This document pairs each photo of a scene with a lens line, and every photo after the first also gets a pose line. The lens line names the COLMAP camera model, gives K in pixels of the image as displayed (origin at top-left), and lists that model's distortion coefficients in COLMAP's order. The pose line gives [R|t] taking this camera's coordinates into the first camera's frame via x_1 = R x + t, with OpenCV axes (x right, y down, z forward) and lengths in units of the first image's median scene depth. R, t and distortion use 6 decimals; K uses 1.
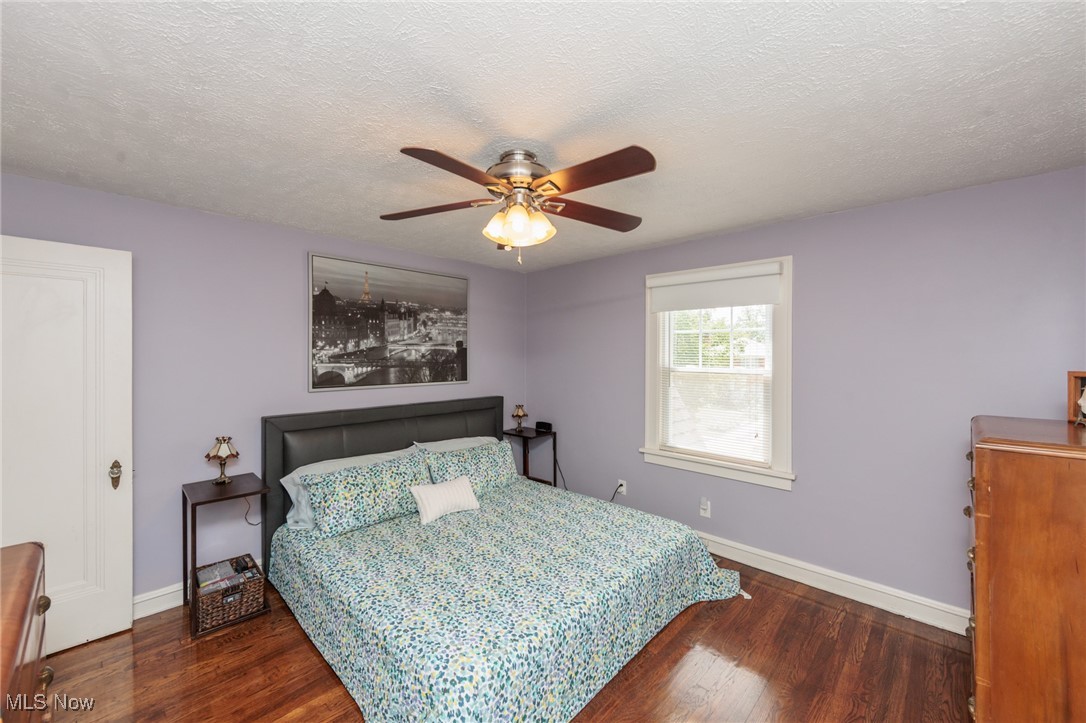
lens RADIAL K [[434.1, 0, 538.7], [0, 434.1, 359.3], [0, 0, 1]] dist [-0.003674, -0.000946]
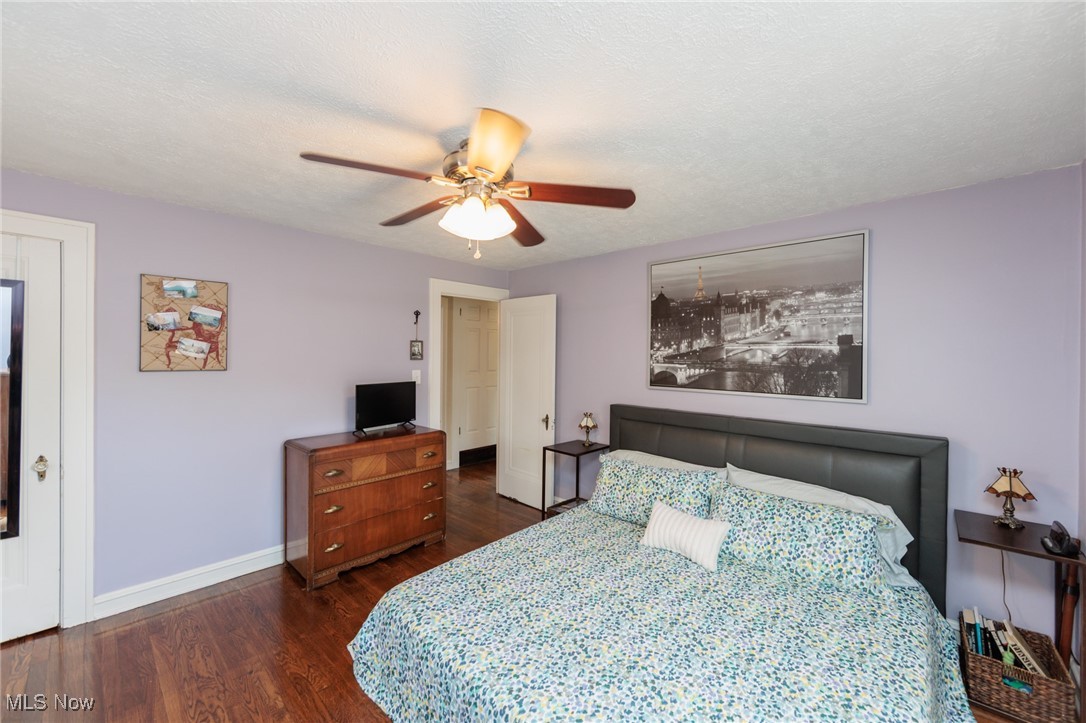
lens RADIAL K [[434.1, 0, 544.4], [0, 434.1, 356.2], [0, 0, 1]] dist [-0.003674, -0.000946]
pose [[-0.006721, 0.011825, -0.999907, 0.519606], [-0.012879, 0.999846, 0.011911, -0.015509], [0.999894, 0.012958, -0.006568, 0.650134]]
